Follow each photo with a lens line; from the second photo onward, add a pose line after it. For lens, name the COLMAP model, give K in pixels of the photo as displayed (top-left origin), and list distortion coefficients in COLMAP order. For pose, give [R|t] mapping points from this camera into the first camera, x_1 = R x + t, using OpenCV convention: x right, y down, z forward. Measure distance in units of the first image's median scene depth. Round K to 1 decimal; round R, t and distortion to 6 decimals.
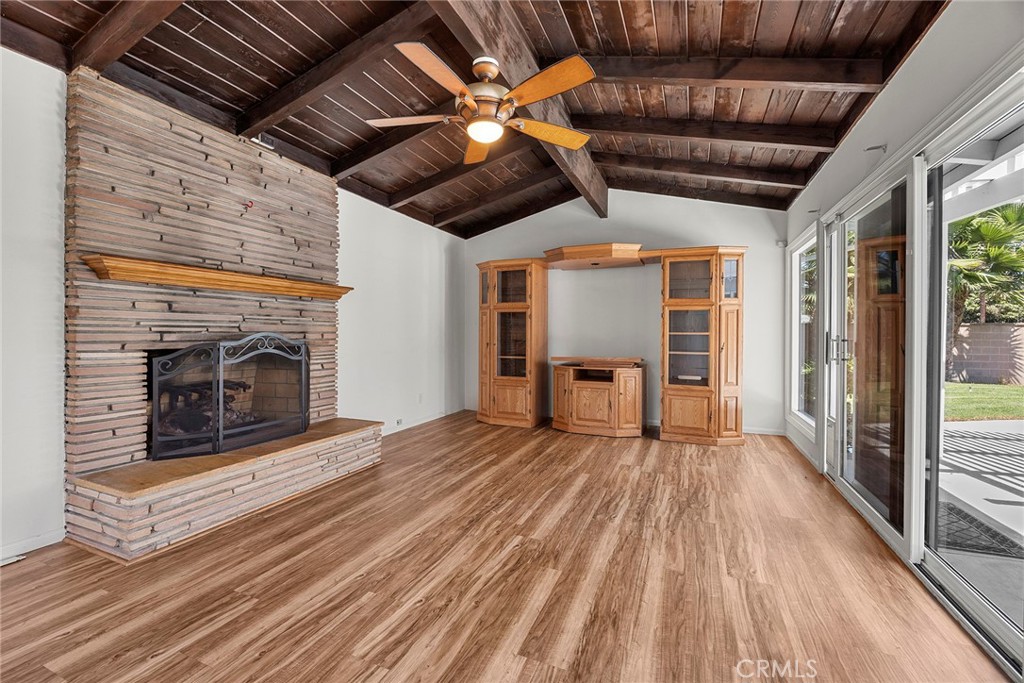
lens RADIAL K [[434.2, 0, 512.4], [0, 434.2, 336.2], [0, 0, 1]] dist [-0.003798, -0.000198]
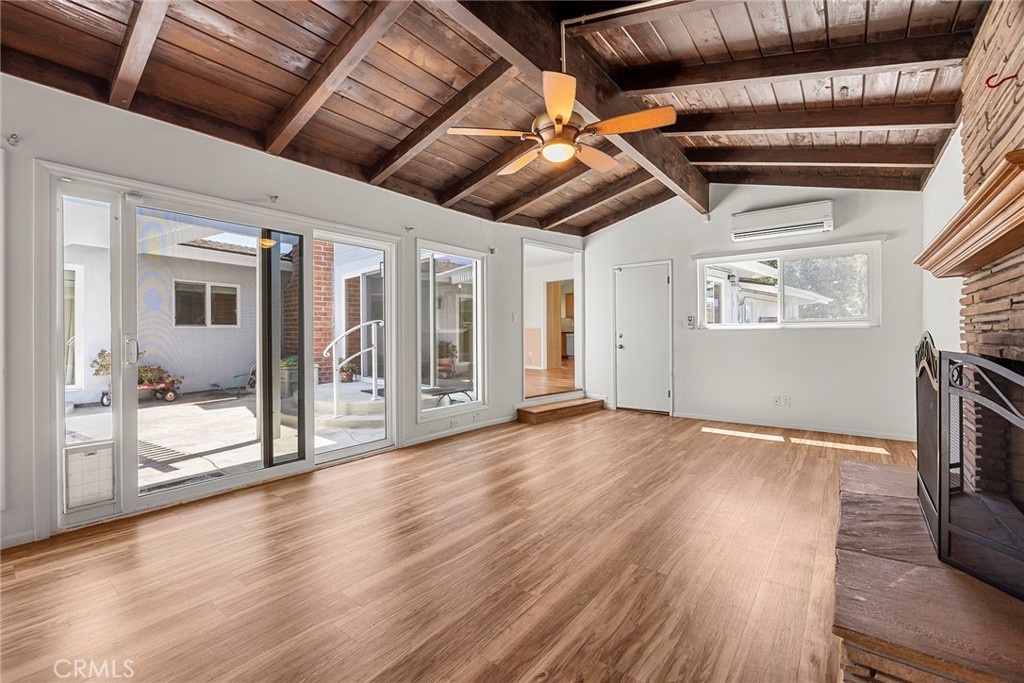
lens RADIAL K [[434.2, 0, 512.4], [0, 434.2, 336.2], [0, 0, 1]] dist [-0.003798, -0.000198]
pose [[-0.962756, -0.003353, 0.270350, -0.241515], [-0.000430, 0.999941, 0.010871, -0.008419], [-0.270370, 0.010350, -0.962701, 2.033316]]
